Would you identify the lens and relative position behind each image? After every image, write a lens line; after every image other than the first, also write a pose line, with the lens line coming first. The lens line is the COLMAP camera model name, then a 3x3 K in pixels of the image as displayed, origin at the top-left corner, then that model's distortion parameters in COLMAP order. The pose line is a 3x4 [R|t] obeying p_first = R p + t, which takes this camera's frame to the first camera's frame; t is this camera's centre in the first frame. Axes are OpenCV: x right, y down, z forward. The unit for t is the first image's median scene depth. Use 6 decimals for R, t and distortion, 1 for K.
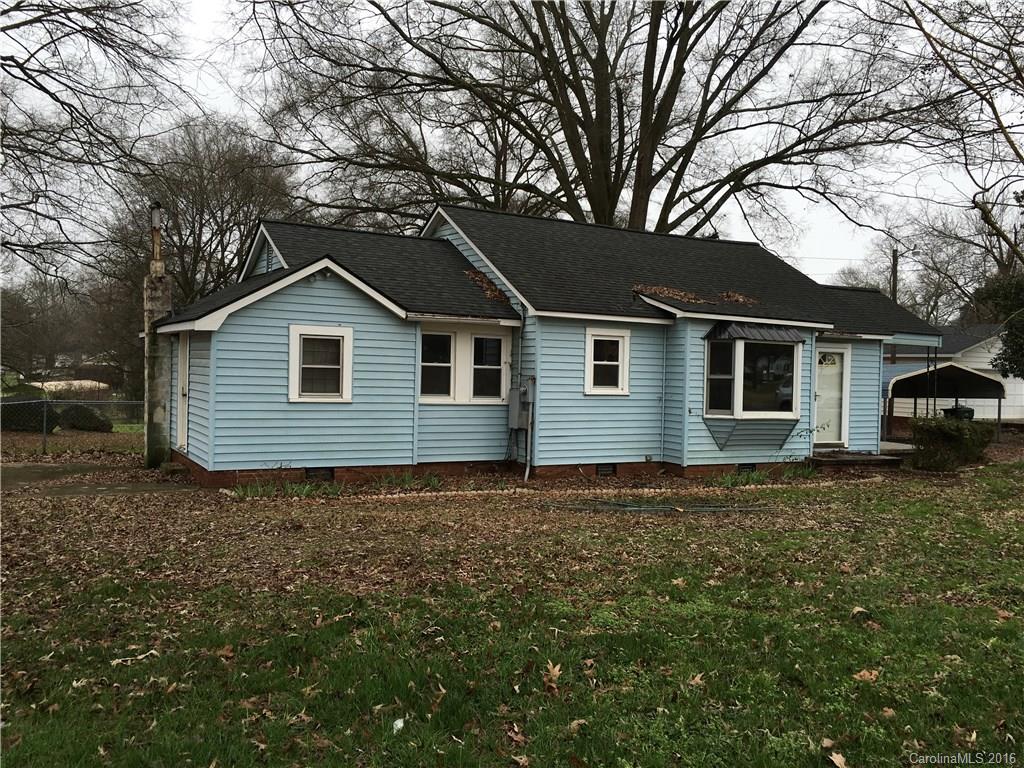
lens RADIAL K [[863.6, 0, 505.6], [0, 863.6, 380.2], [0, 0, 1]] dist [0.066414, -0.090903]
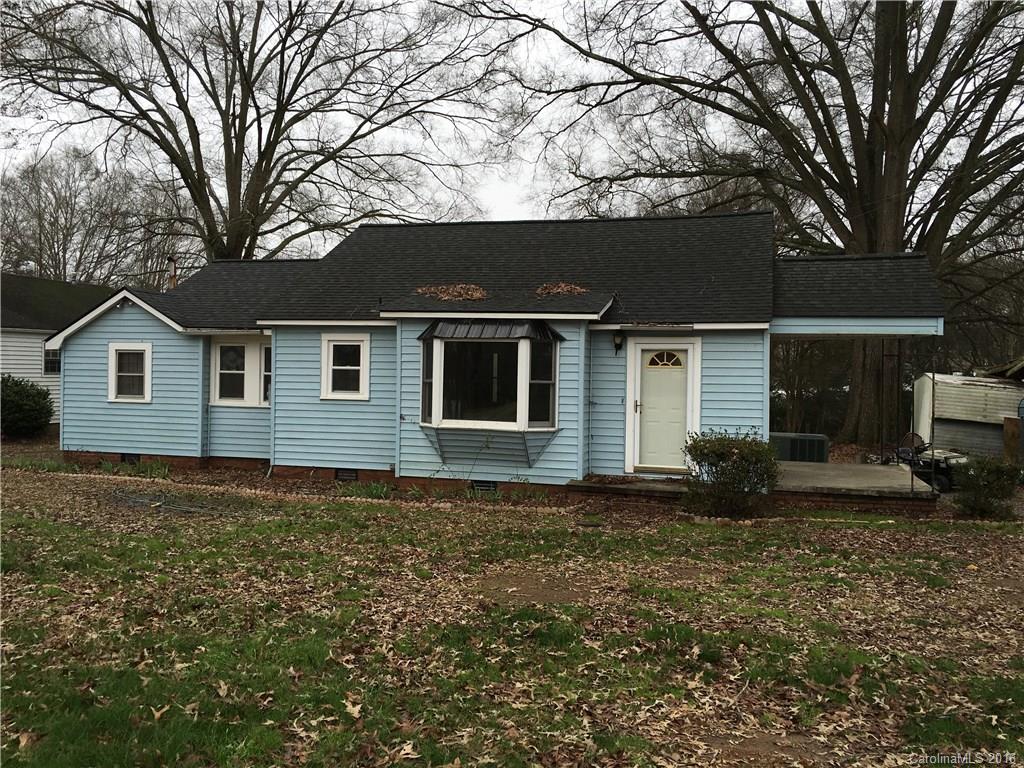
lens RADIAL K [[863.6, 0, 506.7], [0, 863.6, 389.4], [0, 0, 1]] dist [0.066414, -0.090903]
pose [[0.711826, -0.001923, -0.702353, 0.962920], [-0.005267, 0.999954, -0.008076, 0.012122], [0.702336, 0.009448, 0.711783, 0.423118]]
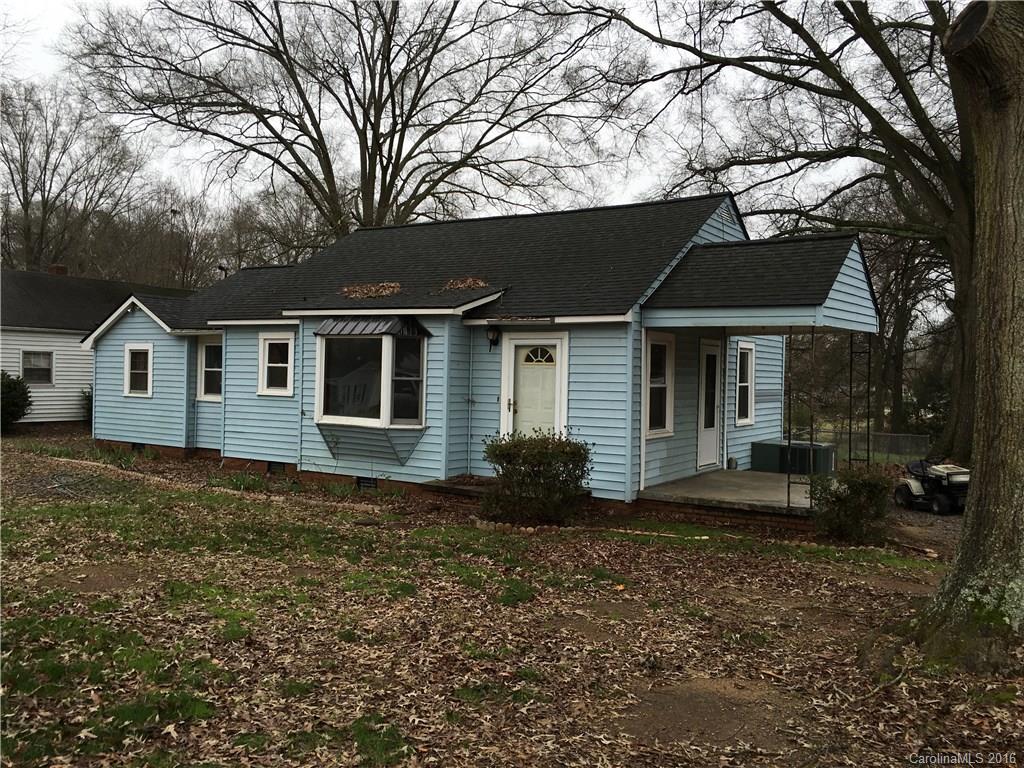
lens RADIAL K [[863.6, 0, 515.1], [0, 863.6, 386.1], [0, 0, 1]] dist [0.066414, -0.090903]
pose [[0.485645, -0.004717, -0.874143, 1.181245], [-0.018470, 0.999707, -0.015656, 0.016362], [0.873961, 0.023748, 0.485416, 0.752601]]
